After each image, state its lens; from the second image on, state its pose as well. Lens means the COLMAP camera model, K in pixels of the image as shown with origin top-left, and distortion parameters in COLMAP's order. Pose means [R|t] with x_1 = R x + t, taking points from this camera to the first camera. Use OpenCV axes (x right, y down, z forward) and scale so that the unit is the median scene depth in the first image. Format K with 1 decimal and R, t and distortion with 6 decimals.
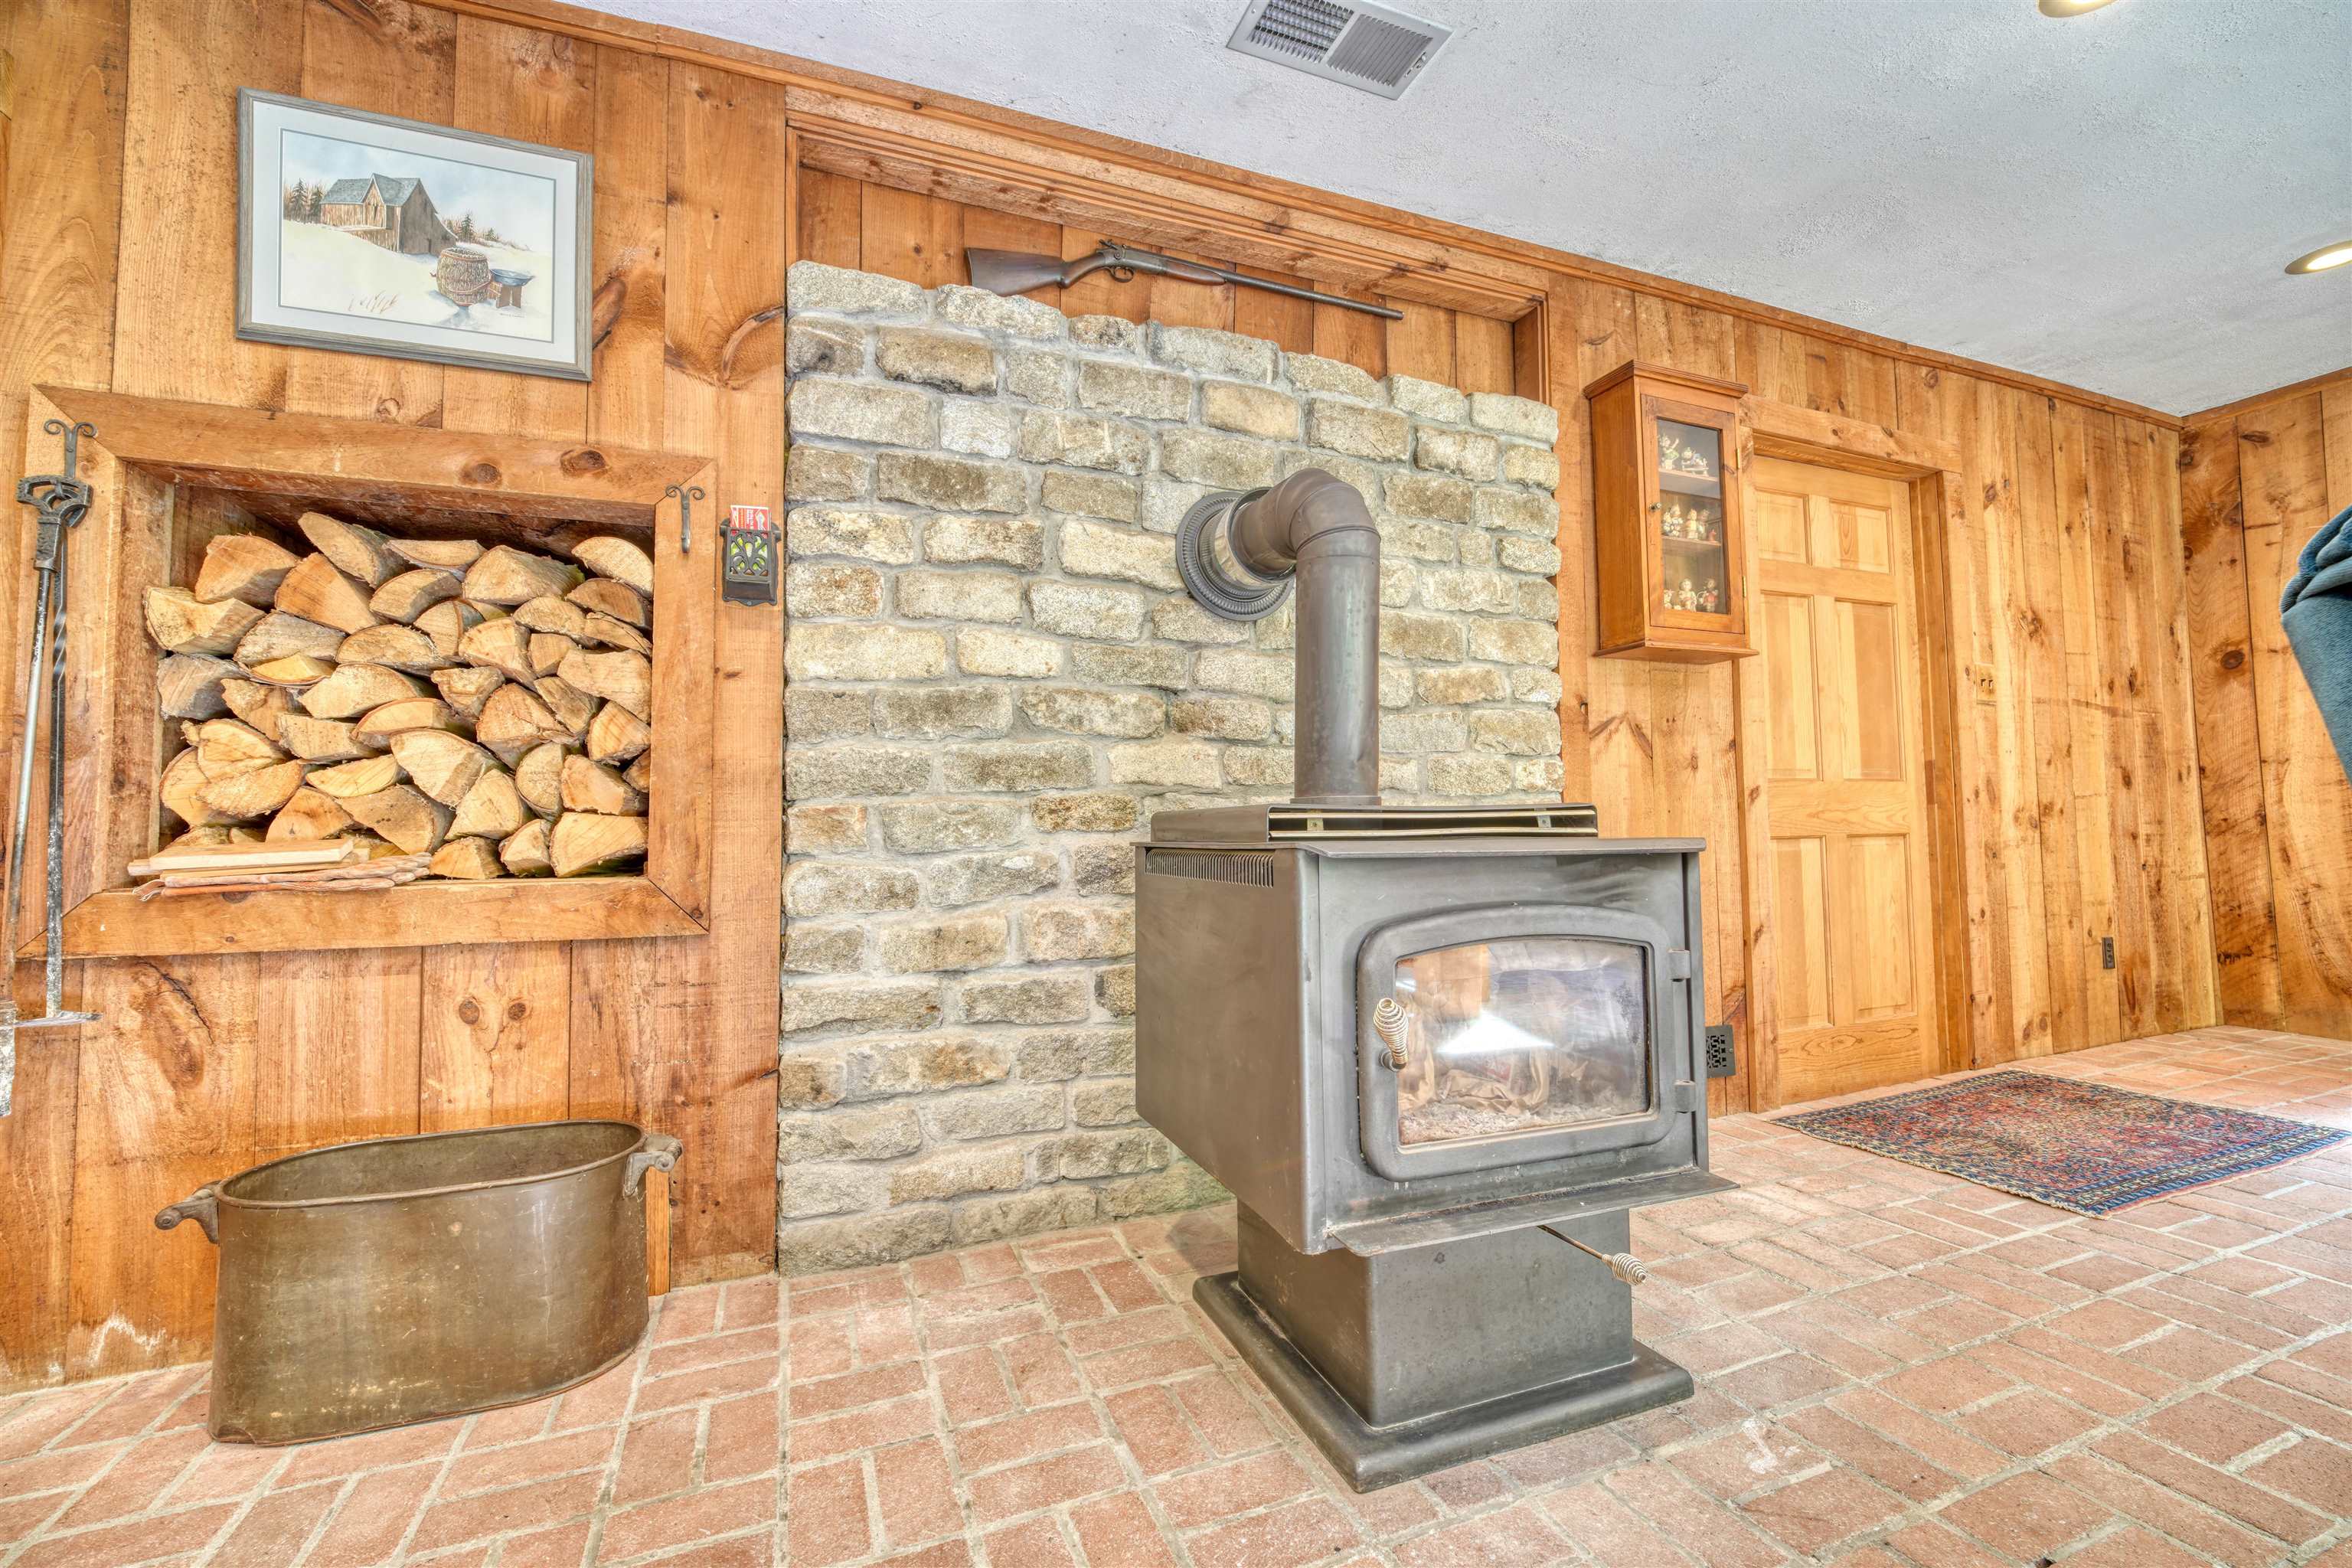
lens RADIAL K [[964.1, 0, 1177.4], [0, 964.1, 782.7], [0, 0, 1]] dist [0.007080, -0.014501]
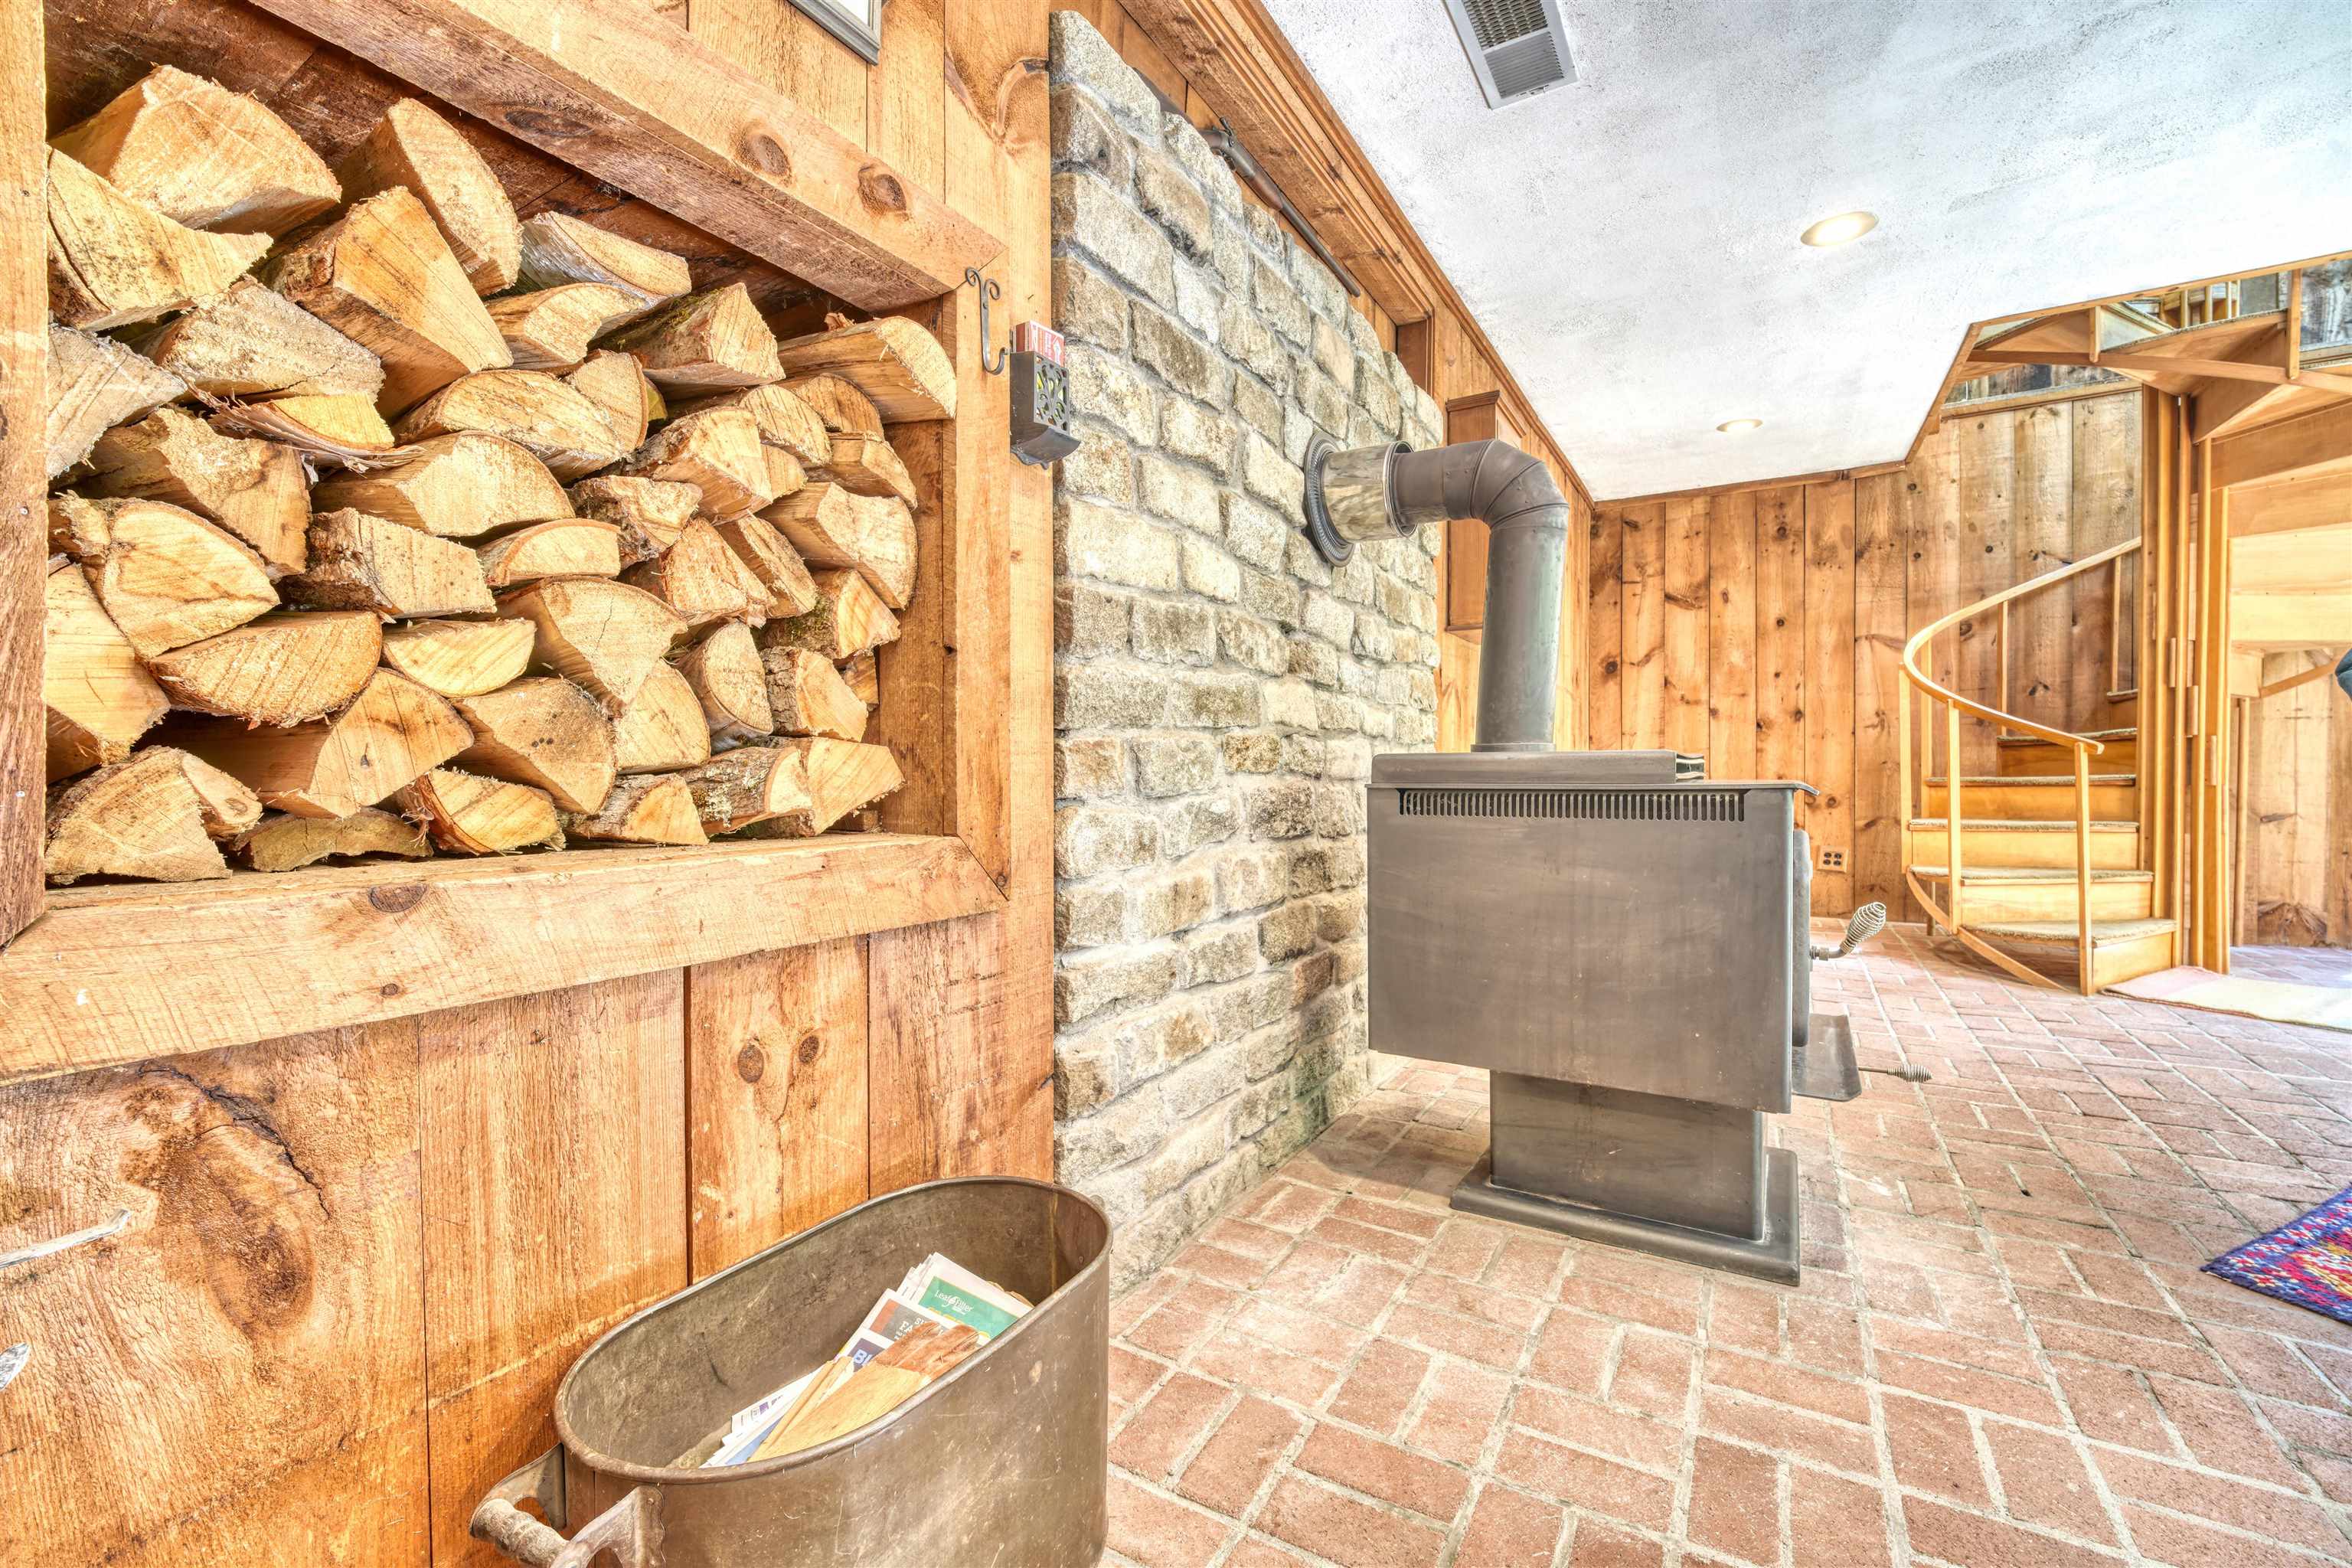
lens RADIAL K [[969.7, 0, 1182.8], [0, 969.7, 783.3], [0, 0, 1]] dist [0.024747, -0.028855]
pose [[0.790964, 0.001856, 0.611860, -0.764059], [-0.038724, 0.998142, 0.047032, 0.019832], [-0.610636, -0.060895, 0.789567, 0.308563]]
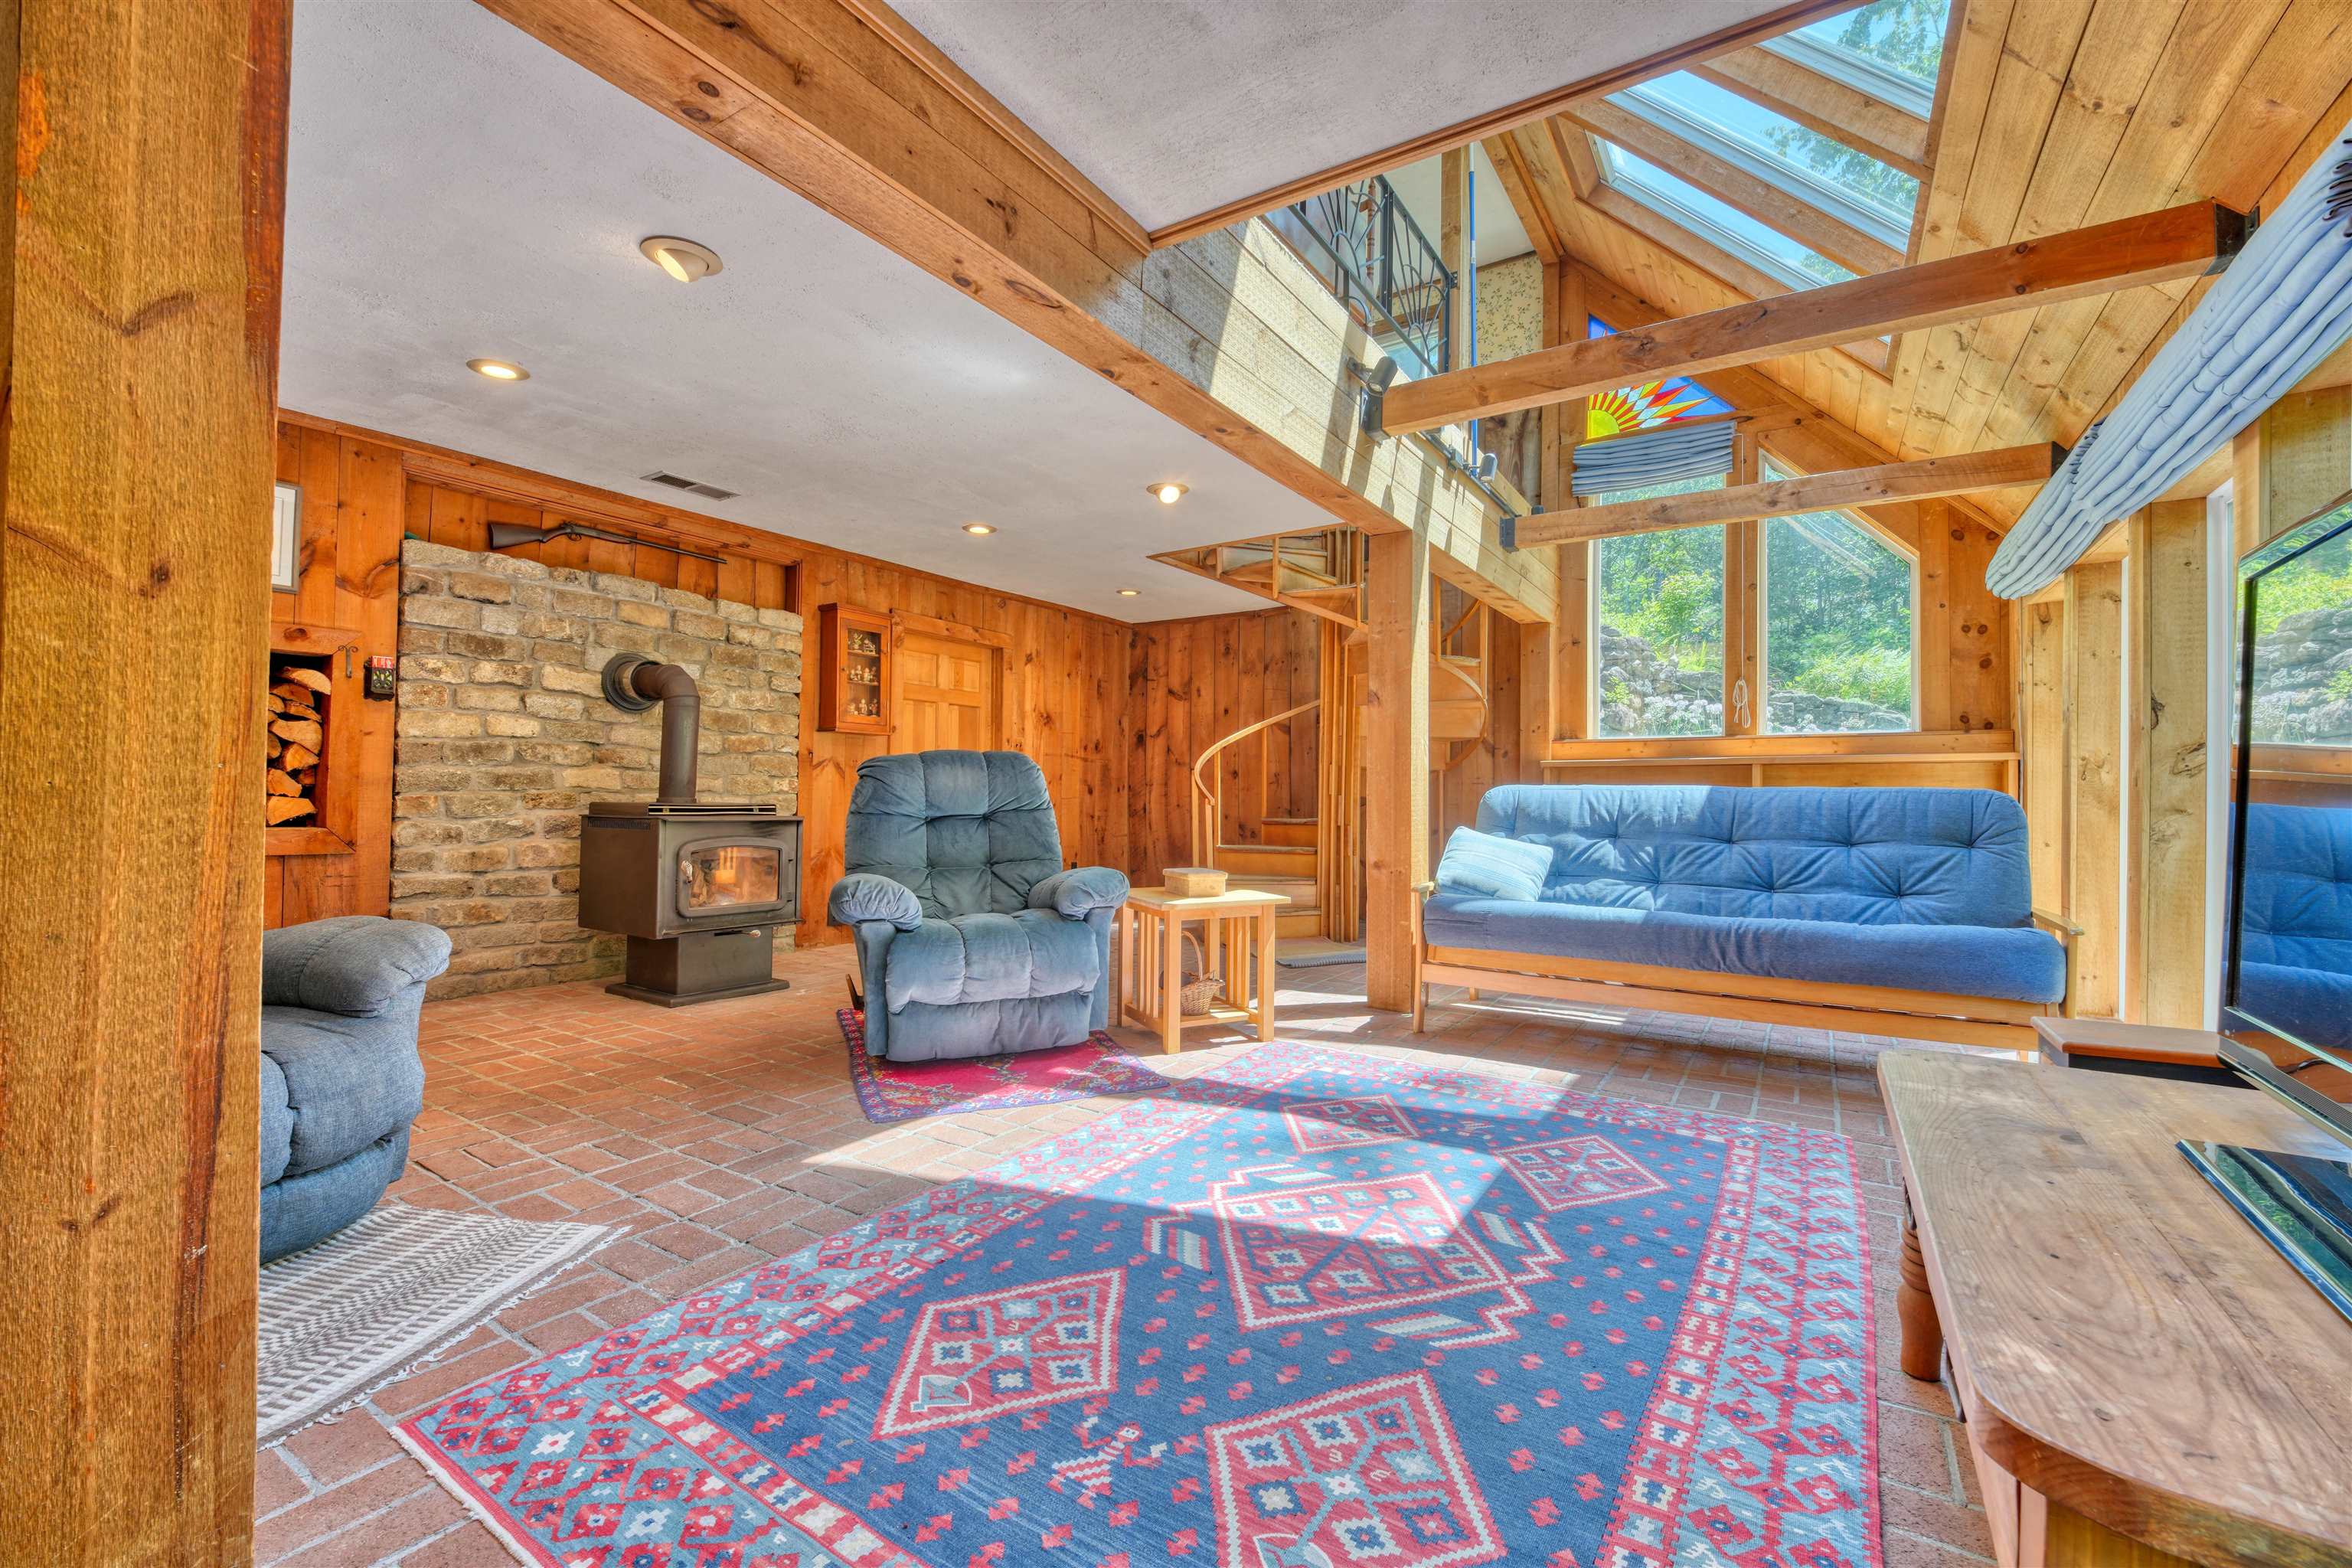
lens RADIAL K [[969.7, 0, 1182.8], [0, 969.7, 783.3], [0, 0, 1]] dist [0.024747, -0.028855]
pose [[0.811248, 0.034381, 0.583691, -0.234206], [-0.051912, 0.998563, 0.013333, -0.116639], [-0.582393, -0.041117, 0.811867, -1.703917]]
